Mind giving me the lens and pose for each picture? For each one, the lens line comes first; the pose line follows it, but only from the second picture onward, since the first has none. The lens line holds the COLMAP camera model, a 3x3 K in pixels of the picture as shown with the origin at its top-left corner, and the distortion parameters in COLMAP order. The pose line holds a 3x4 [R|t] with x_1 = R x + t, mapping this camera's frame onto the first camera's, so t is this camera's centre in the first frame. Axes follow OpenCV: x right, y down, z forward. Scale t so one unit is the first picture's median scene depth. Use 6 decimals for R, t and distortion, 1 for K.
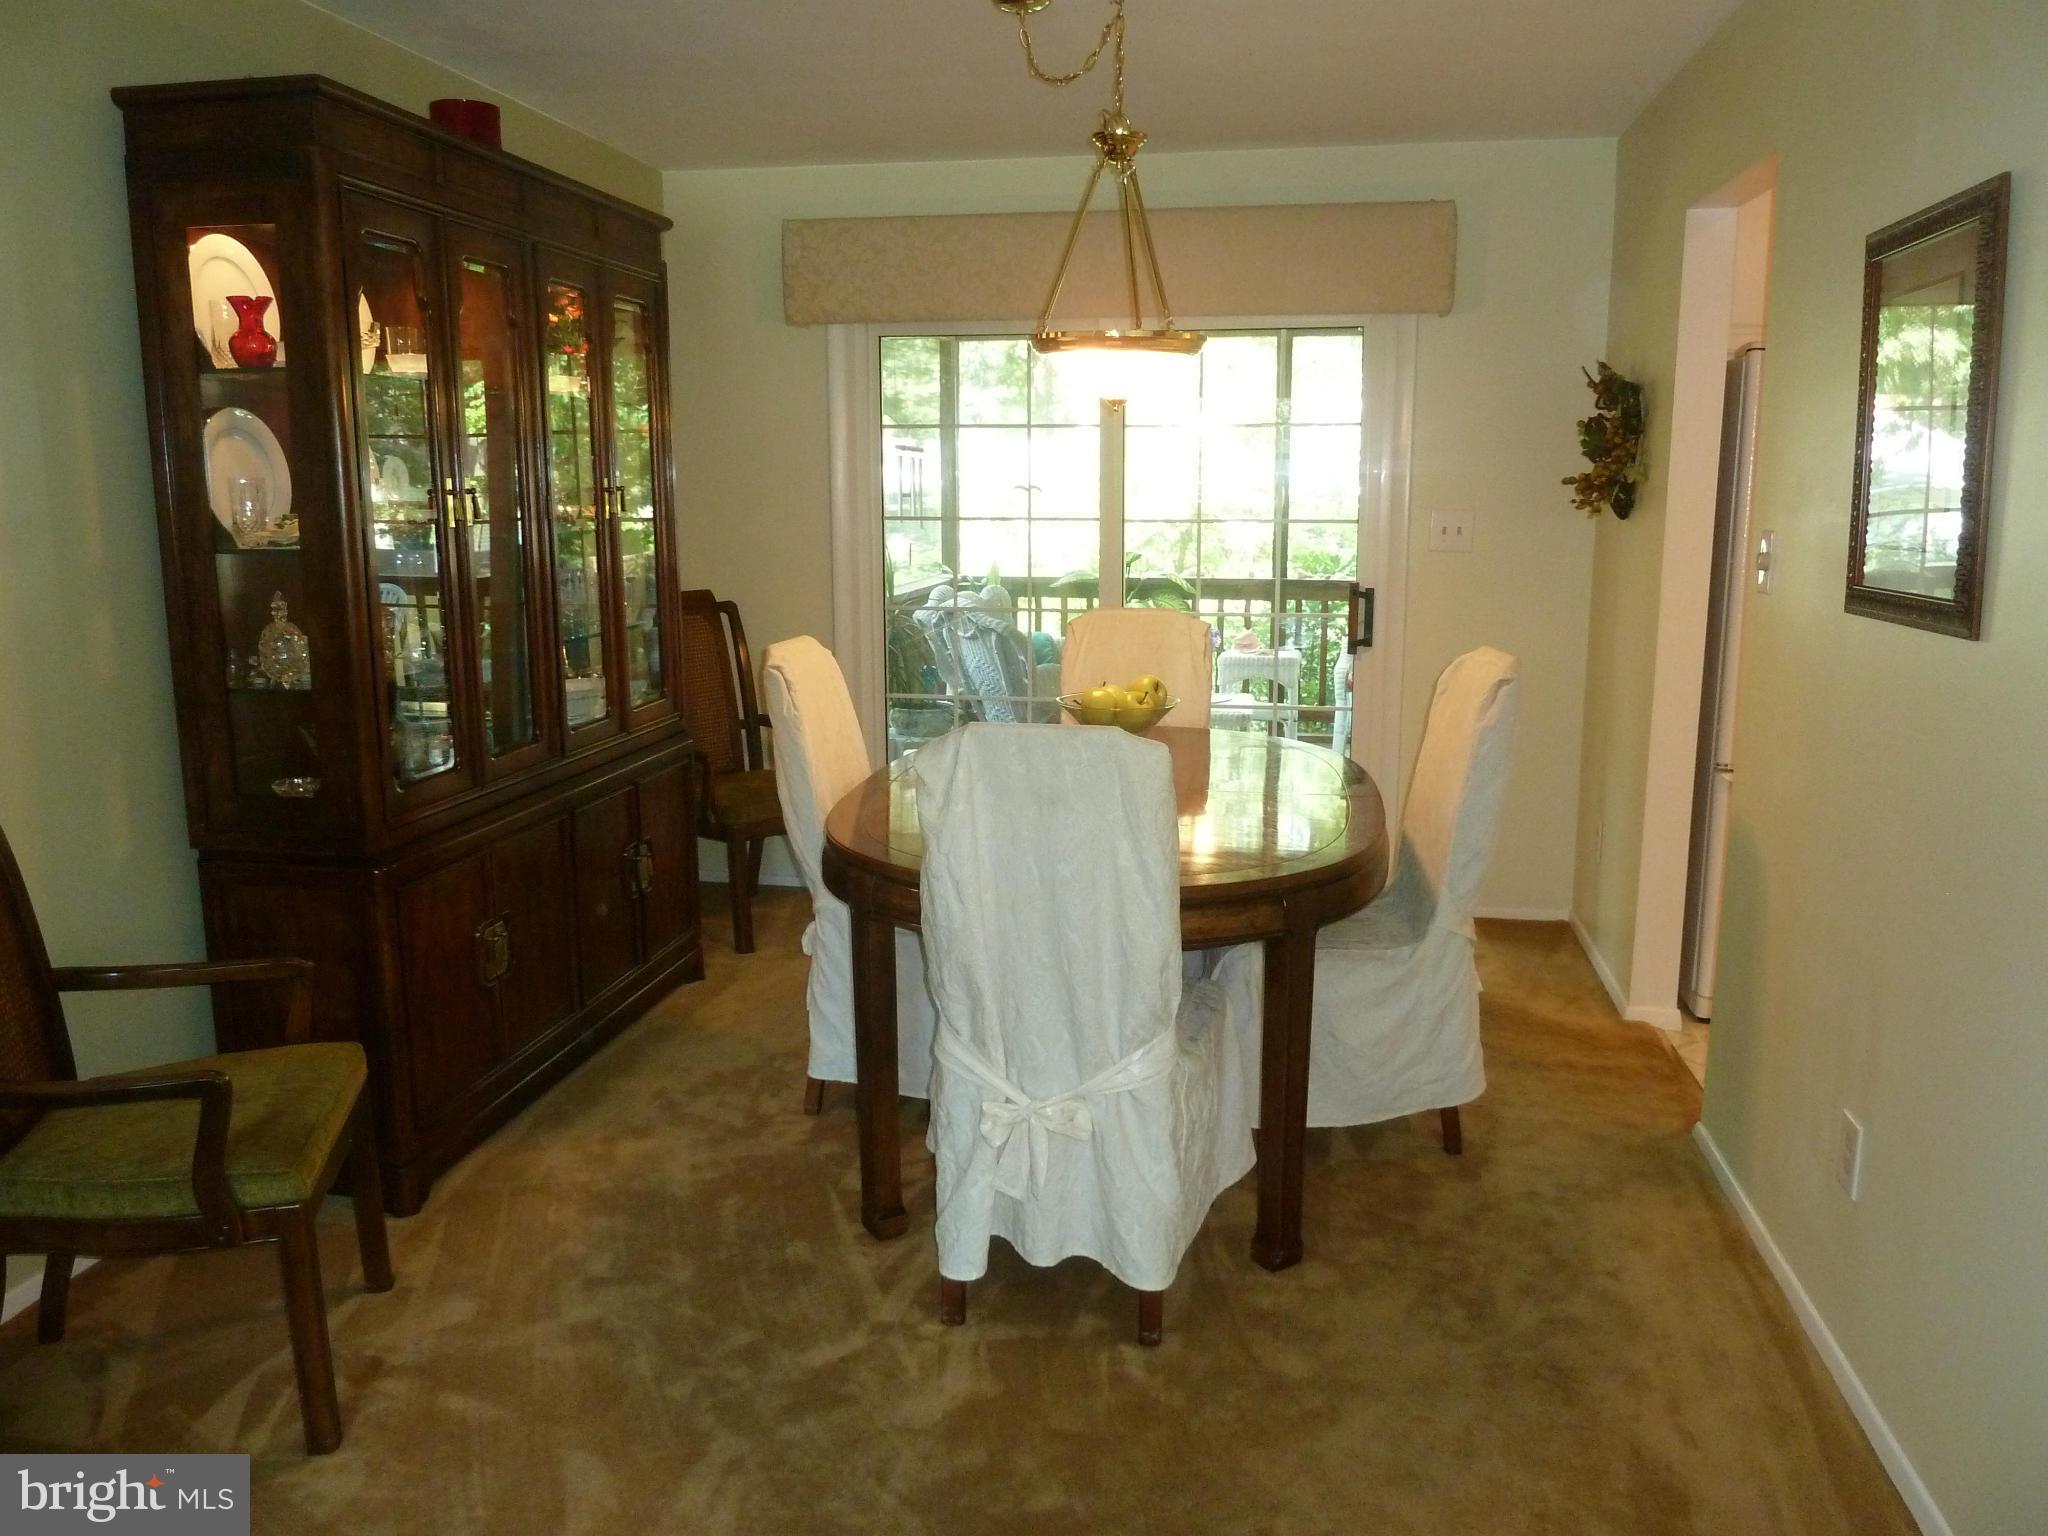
lens RADIAL K [[1530.3, 0, 1035.5], [0, 1530.3, 764.6], [0, 0, 1]] dist [-0.046498, 0.018431]
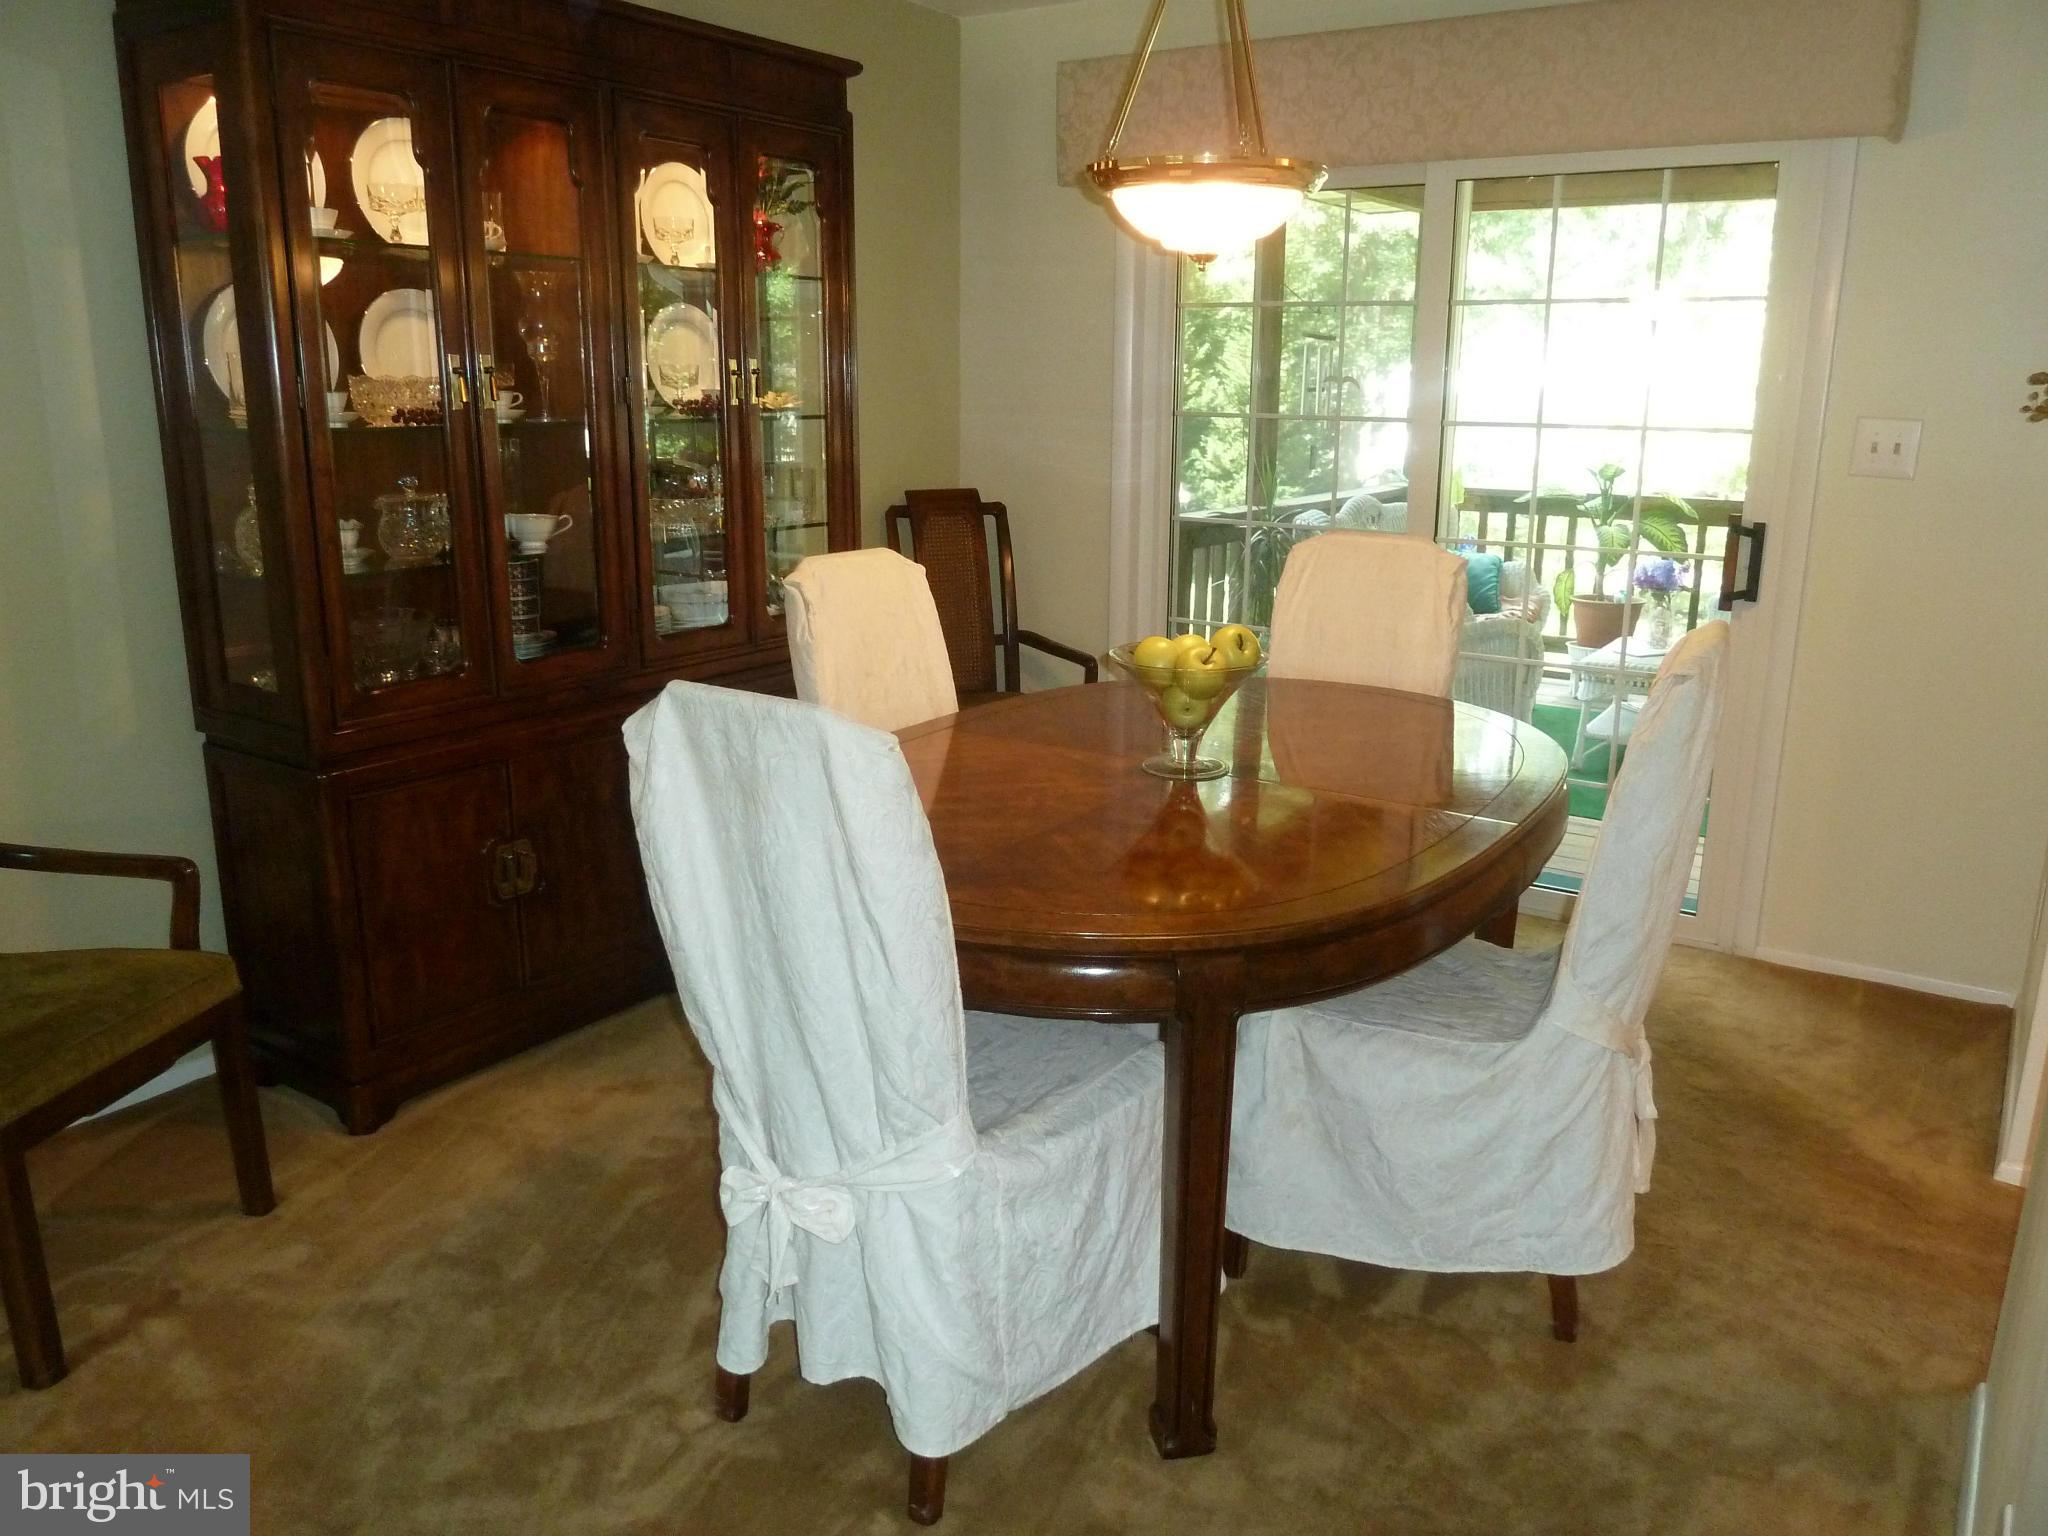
lens RADIAL K [[1530.3, 0, 1019.9], [0, 1530.3, 766.5], [0, 0, 1]] dist [-0.046498, 0.018431]
pose [[0.912590, 0.108772, -0.394142, 0.296882], [-0.082979, 0.993175, 0.081959, -0.043612], [0.400367, -0.042089, 0.915388, 0.276225]]
